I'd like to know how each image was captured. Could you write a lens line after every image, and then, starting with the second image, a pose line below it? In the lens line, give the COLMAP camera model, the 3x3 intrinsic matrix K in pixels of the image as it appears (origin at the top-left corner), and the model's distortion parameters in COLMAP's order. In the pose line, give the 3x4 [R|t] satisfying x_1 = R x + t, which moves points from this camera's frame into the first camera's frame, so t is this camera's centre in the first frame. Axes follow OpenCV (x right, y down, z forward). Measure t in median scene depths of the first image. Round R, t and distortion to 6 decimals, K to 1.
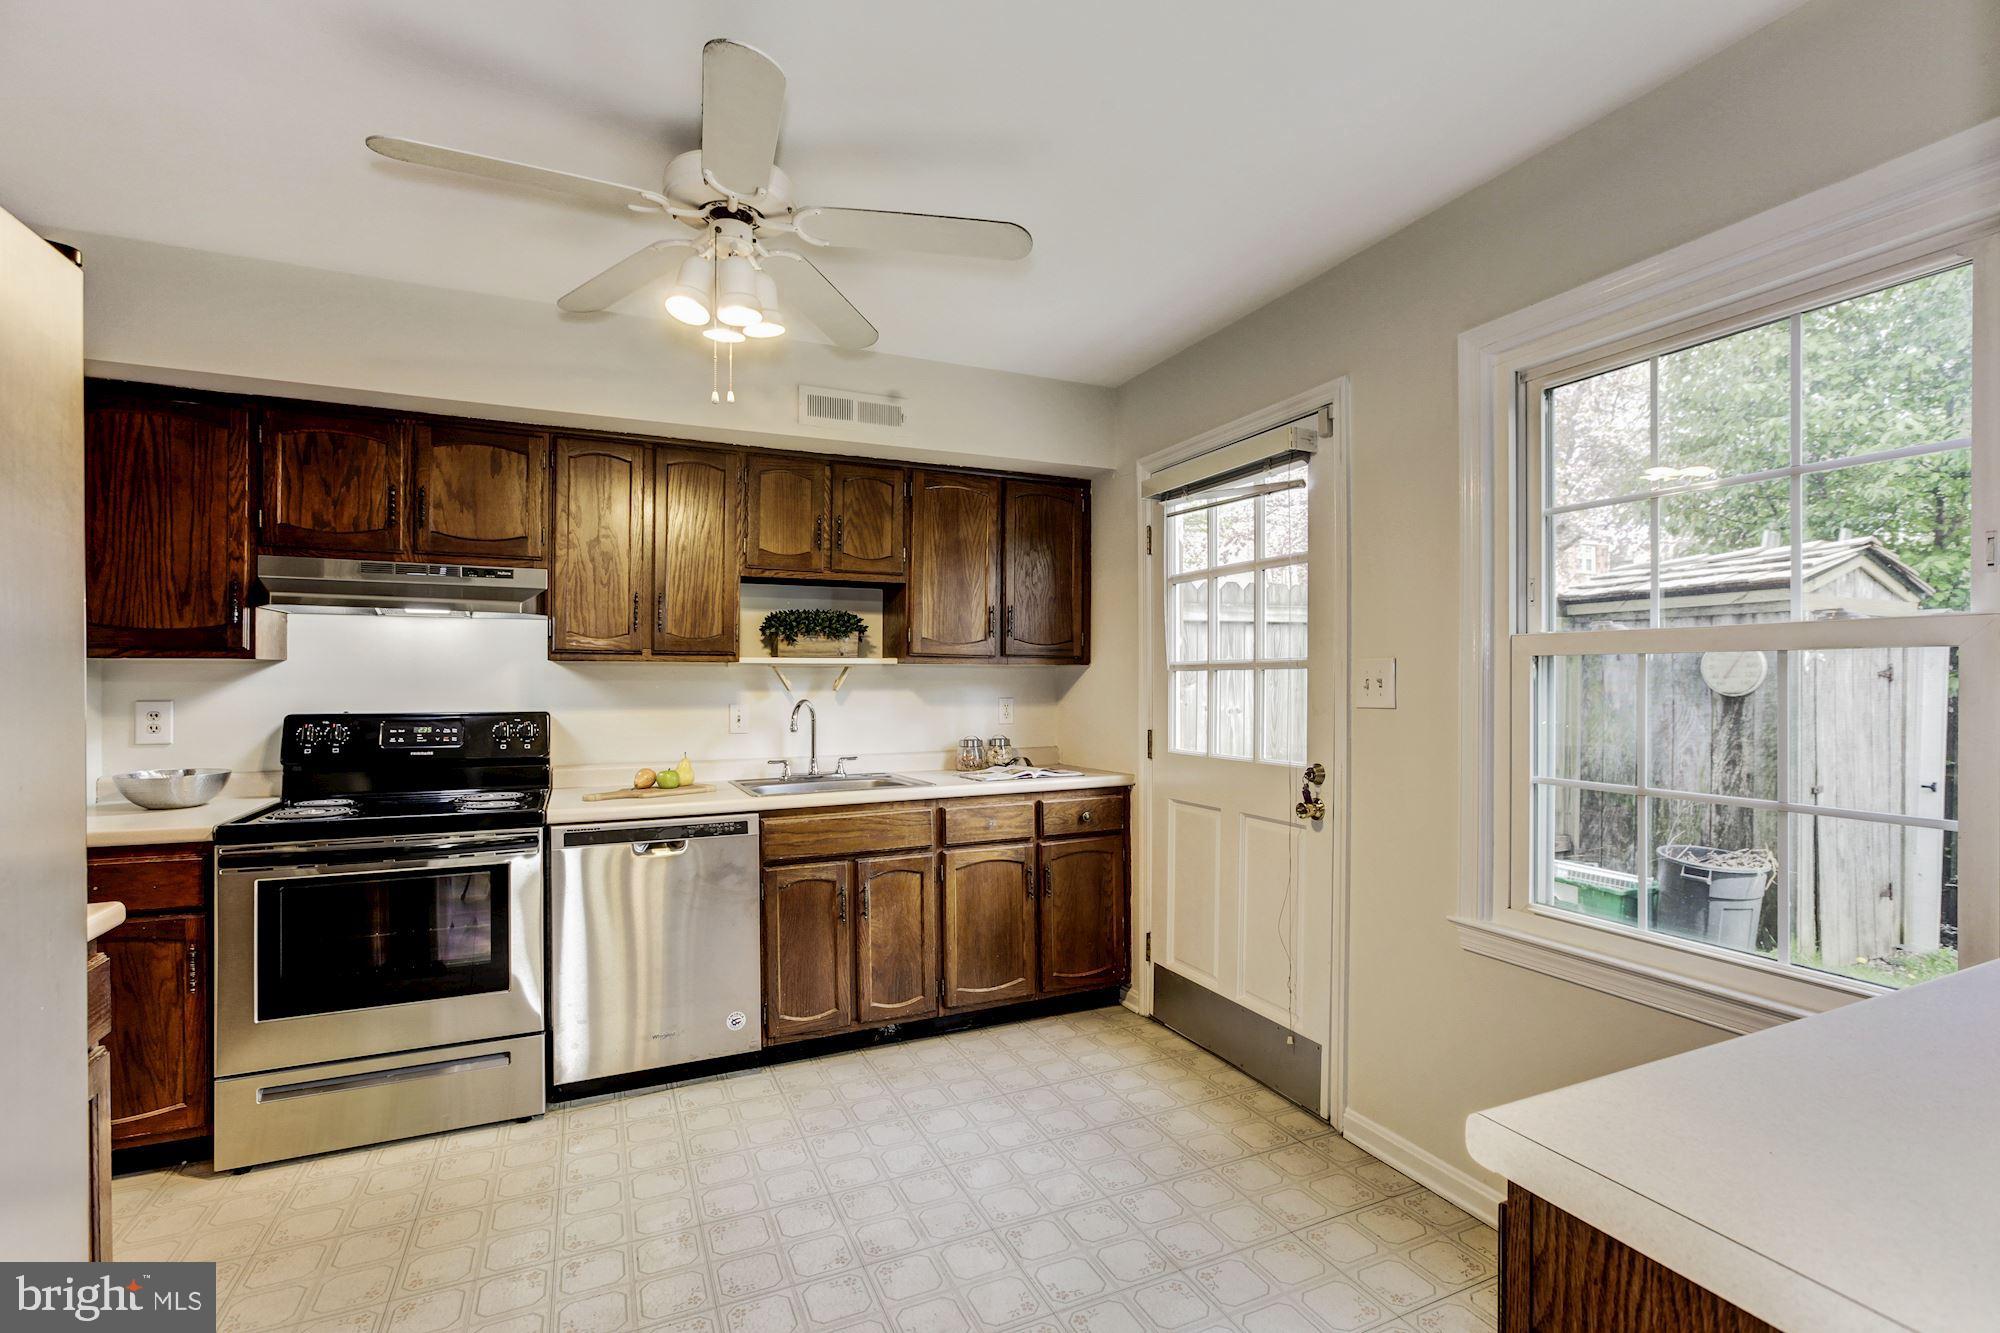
lens RADIAL K [[900.5, 0, 994.7], [0, 900.5, 671.8], [0, 0, 1]] dist [0.003520, 0.000501]
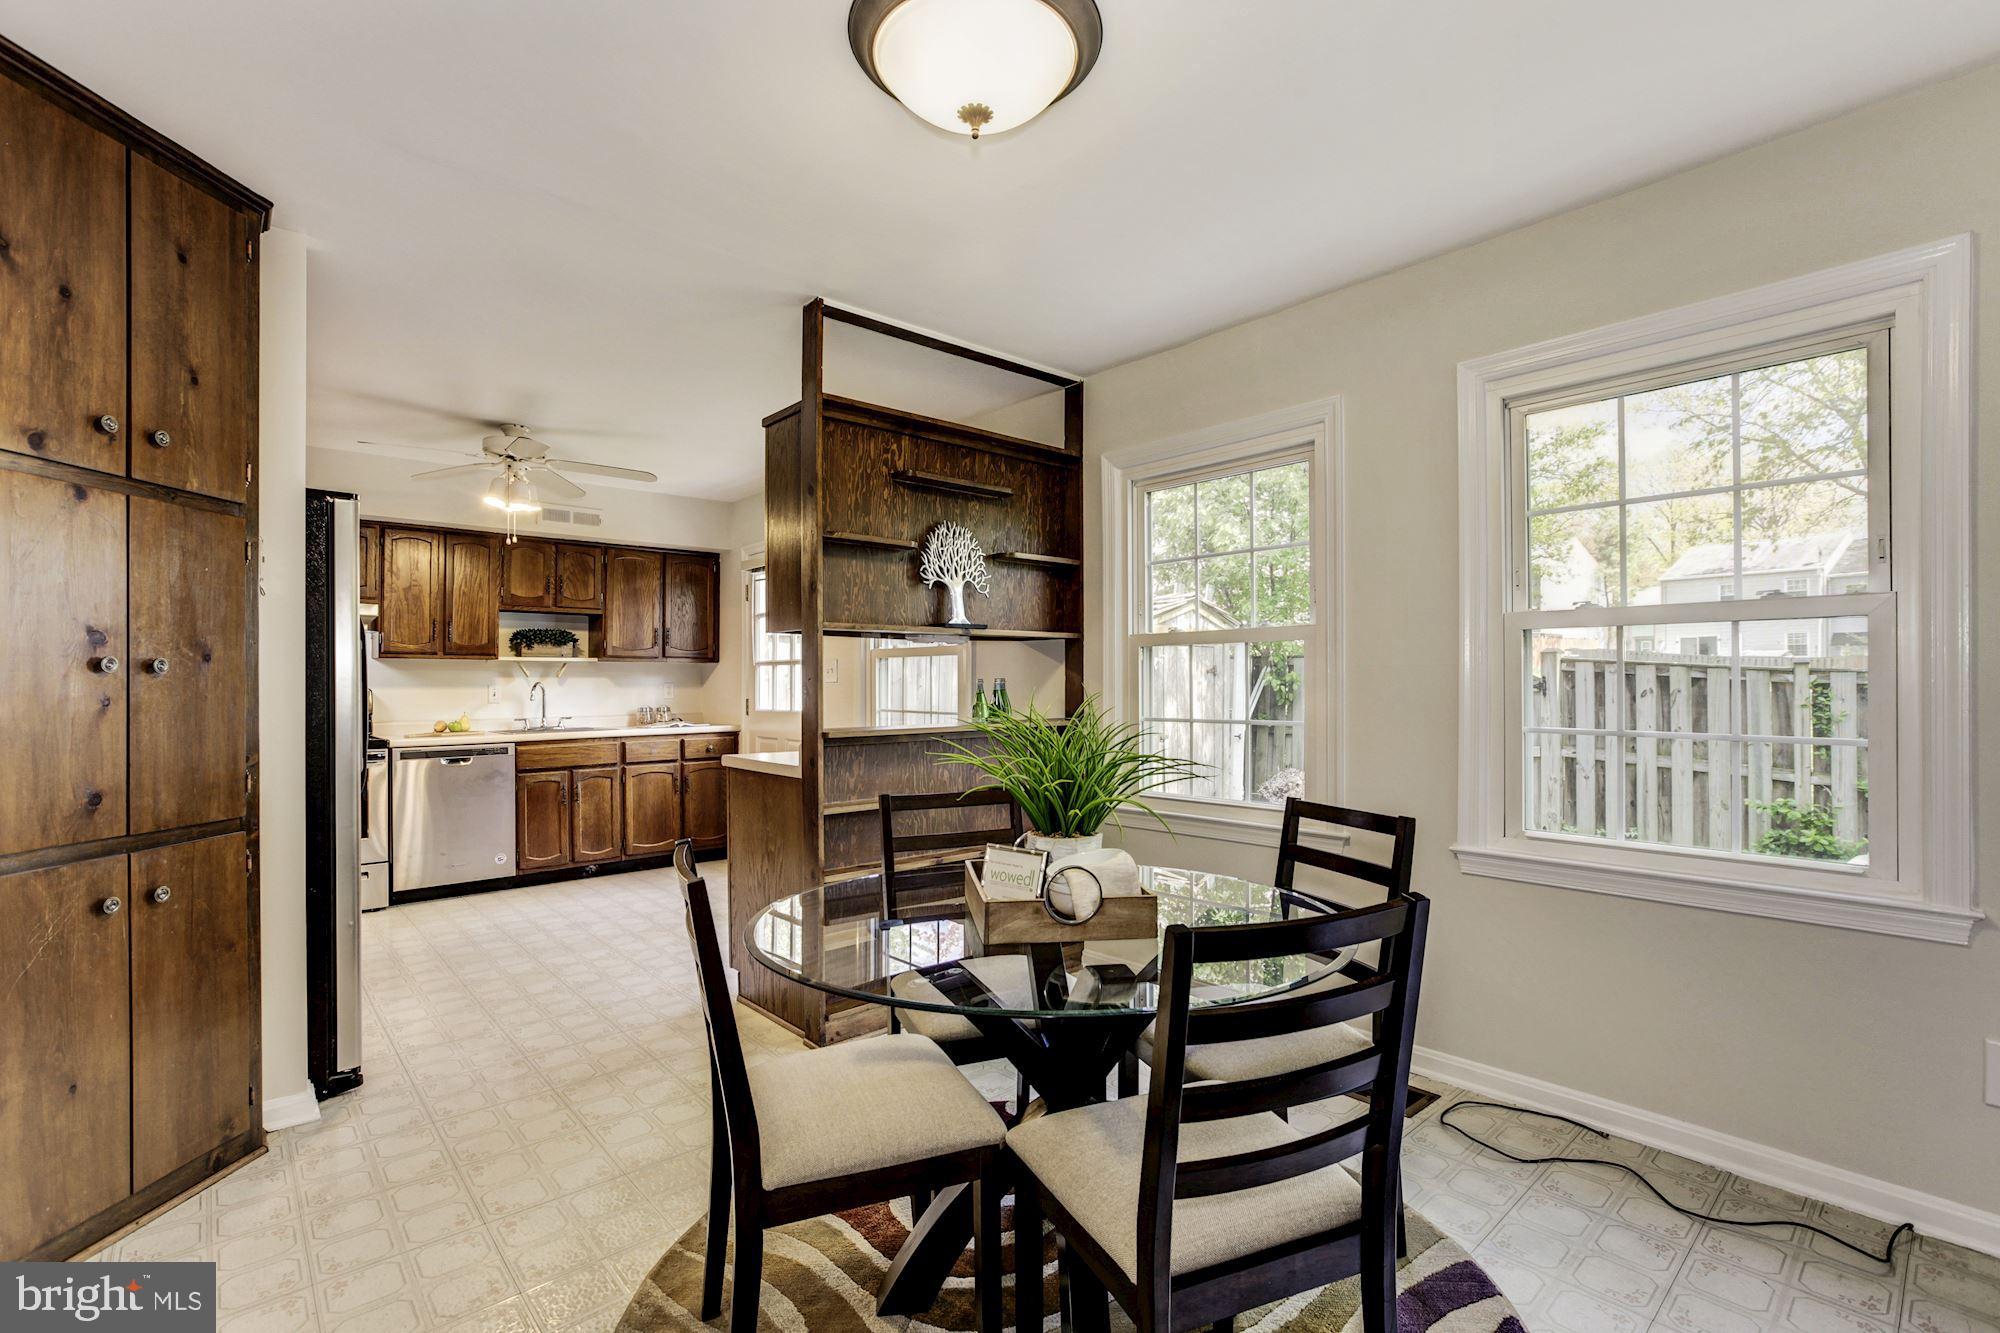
lens RADIAL K [[900.5, 0, 949.1], [0, 900.5, 673.4], [0, 0, 1]] dist [0.003520, 0.000501]
pose [[0.967089, 0.001425, 0.254435, 0.105308], [-0.000678, 0.999995, -0.003023, 0.019384], [-0.254438, 0.002751, 0.967085, -0.846855]]
